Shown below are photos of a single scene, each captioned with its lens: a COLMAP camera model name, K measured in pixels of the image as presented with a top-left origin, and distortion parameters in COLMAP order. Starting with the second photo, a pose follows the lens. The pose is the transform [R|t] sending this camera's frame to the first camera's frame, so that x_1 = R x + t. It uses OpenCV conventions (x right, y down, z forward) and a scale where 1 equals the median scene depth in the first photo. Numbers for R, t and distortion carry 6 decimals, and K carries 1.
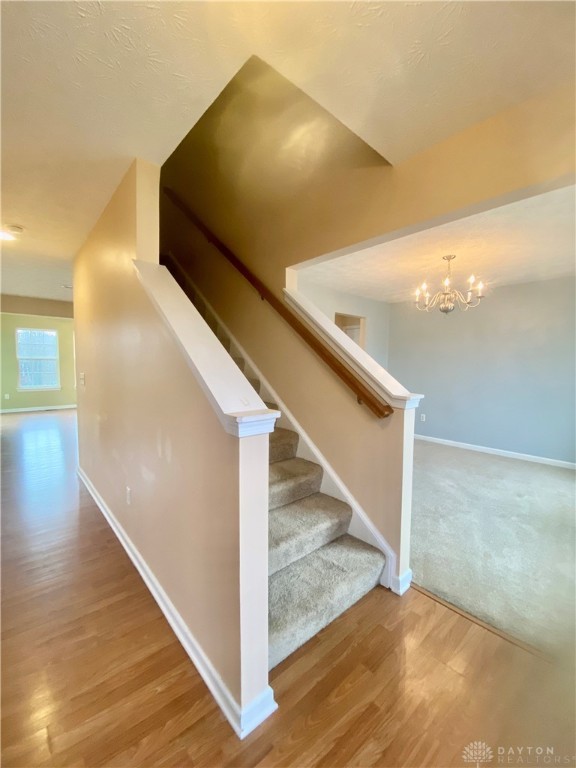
lens RADIAL K [[310.7, 0, 289.2], [0, 310.7, 384.5], [0, 0, 1]] dist [0.025037, -0.023998]
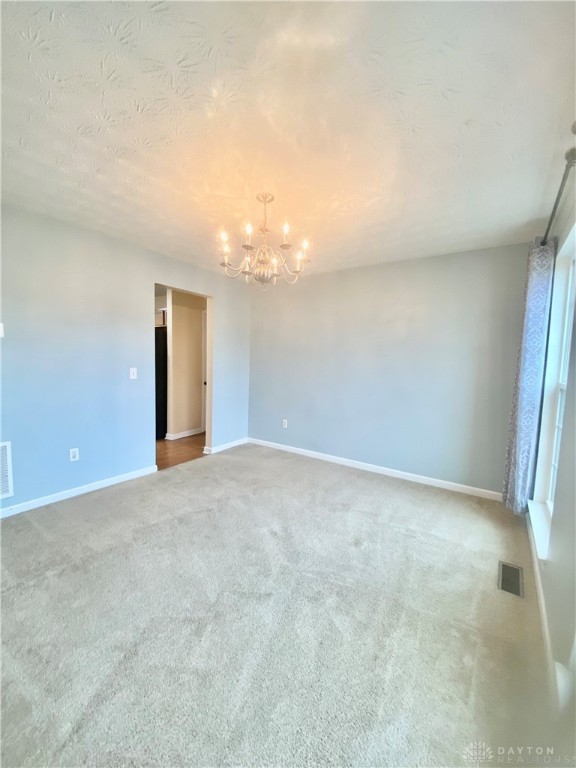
lens RADIAL K [[310.7, 0, 289.2], [0, 310.7, 384.5], [0, 0, 1]] dist [0.025037, -0.023998]
pose [[0.970107, -0.001854, 0.242672, 0.411221], [-0.003306, 0.999777, 0.020853, -0.025340], [-0.242657, -0.021032, 0.969884, 0.346890]]
